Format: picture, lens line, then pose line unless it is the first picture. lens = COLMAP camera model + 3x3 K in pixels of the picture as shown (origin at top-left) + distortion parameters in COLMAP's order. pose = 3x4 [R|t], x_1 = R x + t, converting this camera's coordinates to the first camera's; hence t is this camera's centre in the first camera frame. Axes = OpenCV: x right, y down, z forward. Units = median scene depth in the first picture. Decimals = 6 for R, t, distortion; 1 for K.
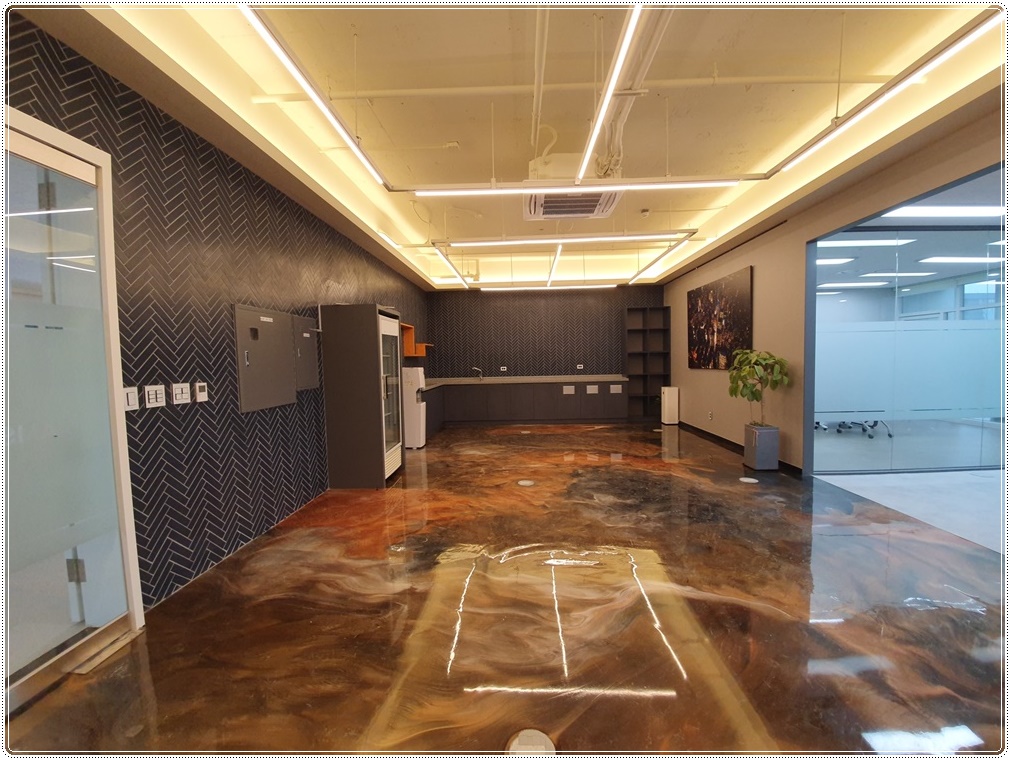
lens RADIAL K [[392.9, 0, 514.3], [0, 392.9, 380.5], [0, 0, 1]] dist [0.005903, -0.012353]
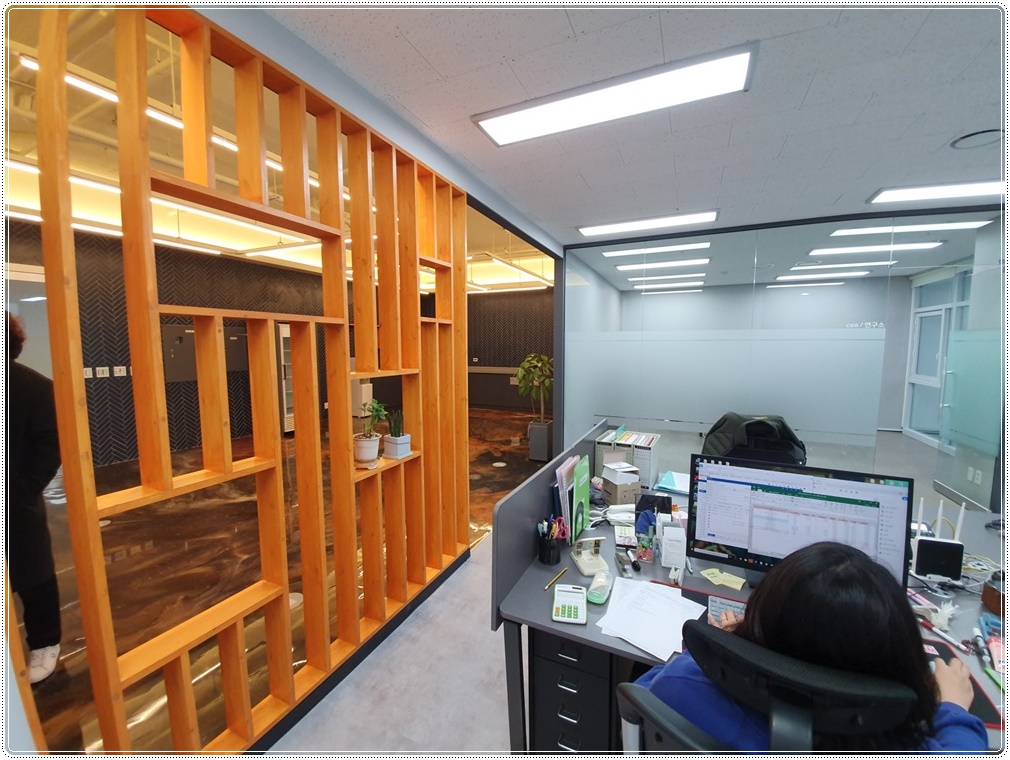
lens RADIAL K [[392.9, 0, 519.7], [0, 392.9, 381.8], [0, 0, 1]] dist [0.005903, -0.012353]
pose [[0.932892, 0.066551, -0.353955, 1.178064], [-0.049510, 0.997146, 0.056994, -0.084795], [0.356738, -0.035645, 0.933524, -0.116773]]
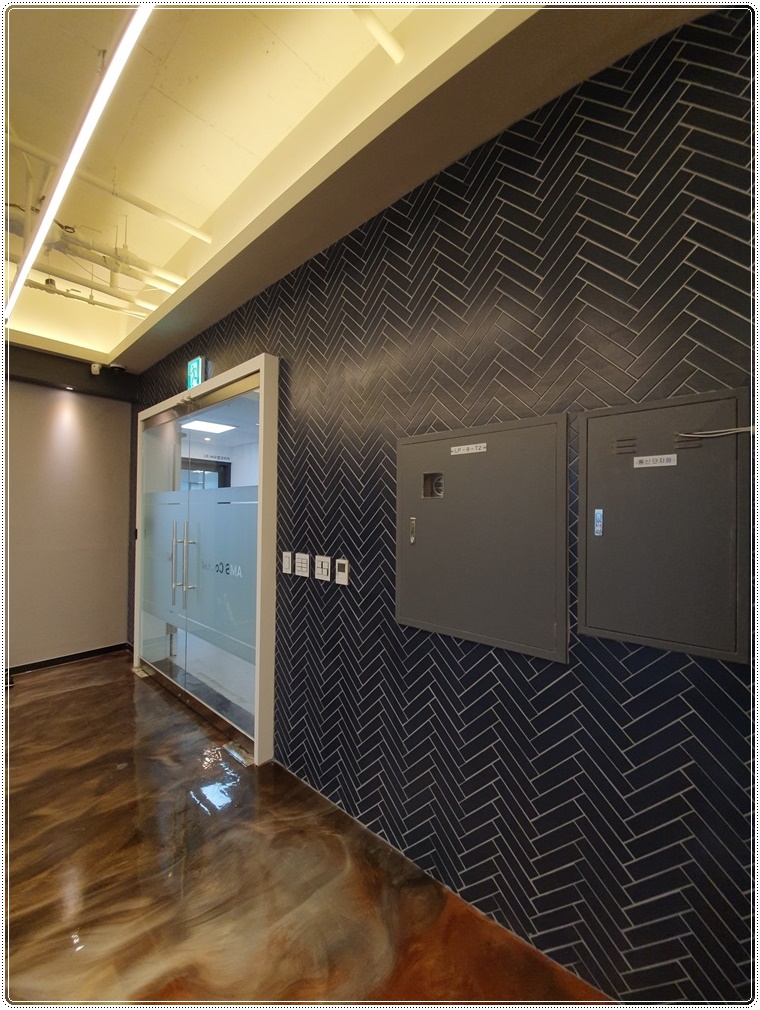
lens RADIAL K [[392.9, 0, 384.2], [0, 392.9, 508.2], [0, 0, 1]] dist [0.005903, -0.012353]
pose [[-0.643776, 0.009655, -0.765153, -0.177234], [-0.034469, 0.998540, 0.041602, -0.085269], [0.764438, 0.053156, -0.642503, 1.025537]]
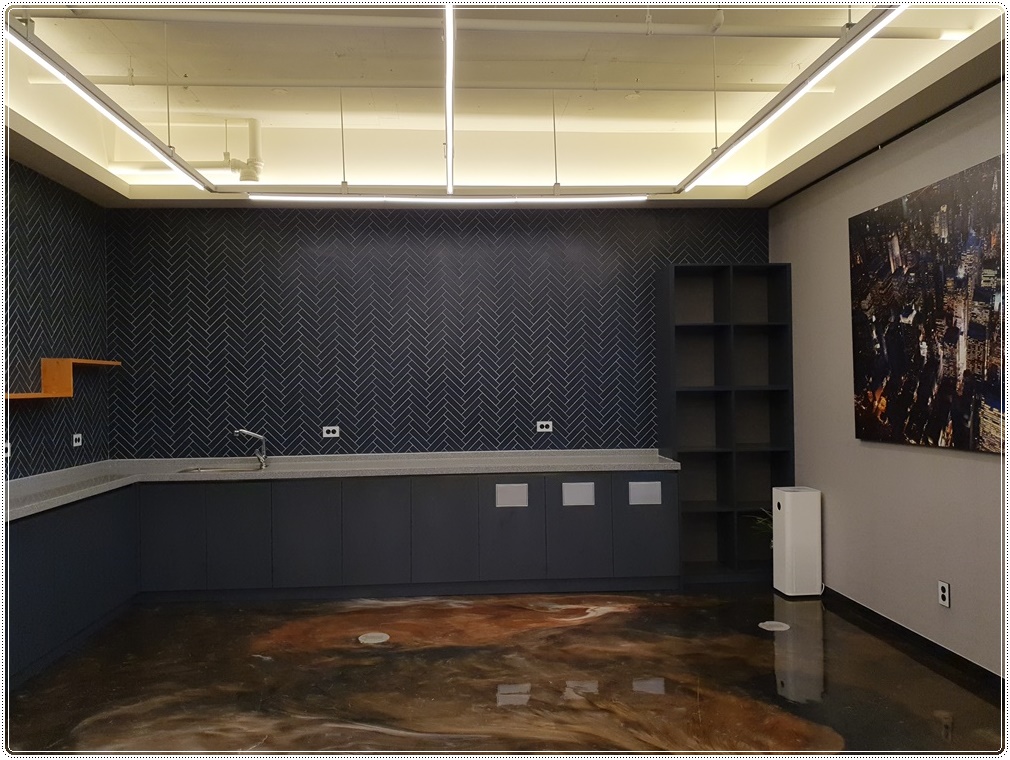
lens RADIAL K [[767.3, 0, 494.8], [0, 767.3, 380.6], [0, 0, 1]] dist [0.012902, -0.027486]
pose [[0.996260, 0.009911, 0.085834, 0.136587], [-0.004292, 0.997850, -0.065401, -0.070526], [-0.086297, 0.064788, 0.994161, 0.682174]]
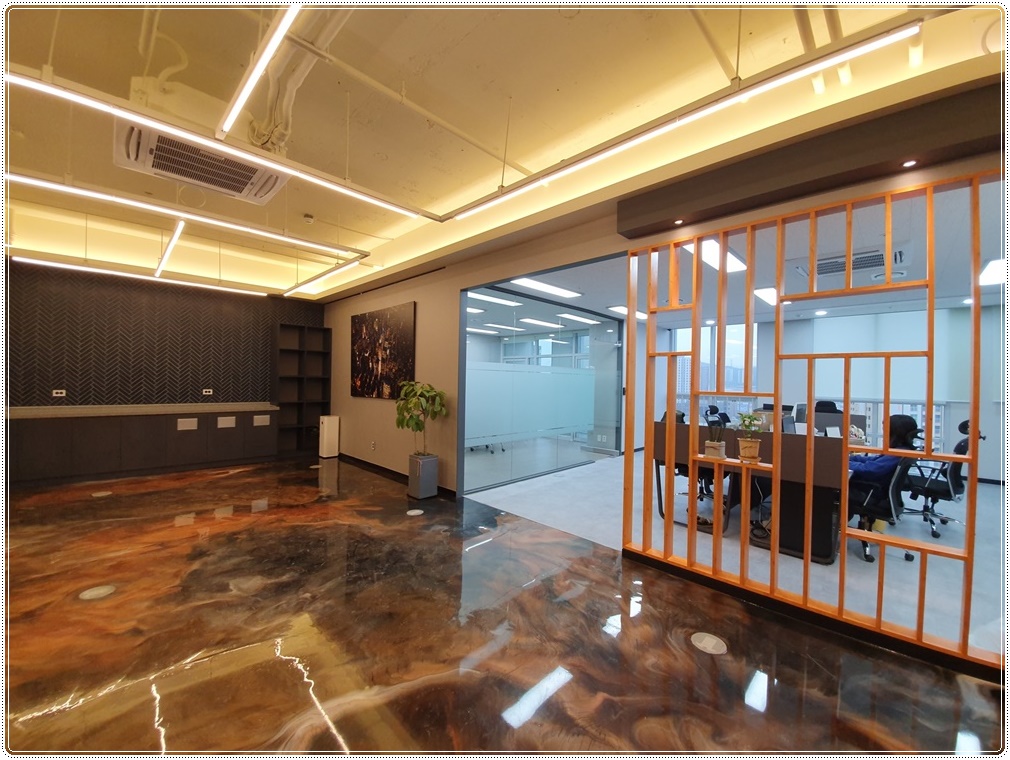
lens RADIAL K [[392.9, 0, 512.6], [0, 392.9, 380.6], [0, 0, 1]] dist [0.005903, -0.012353]
pose [[0.674912, 0.036641, 0.736988, 0.015536], [0.004854, 0.998524, -0.054089, -0.029900], [-0.737882, 0.040083, 0.673739, 0.143464]]
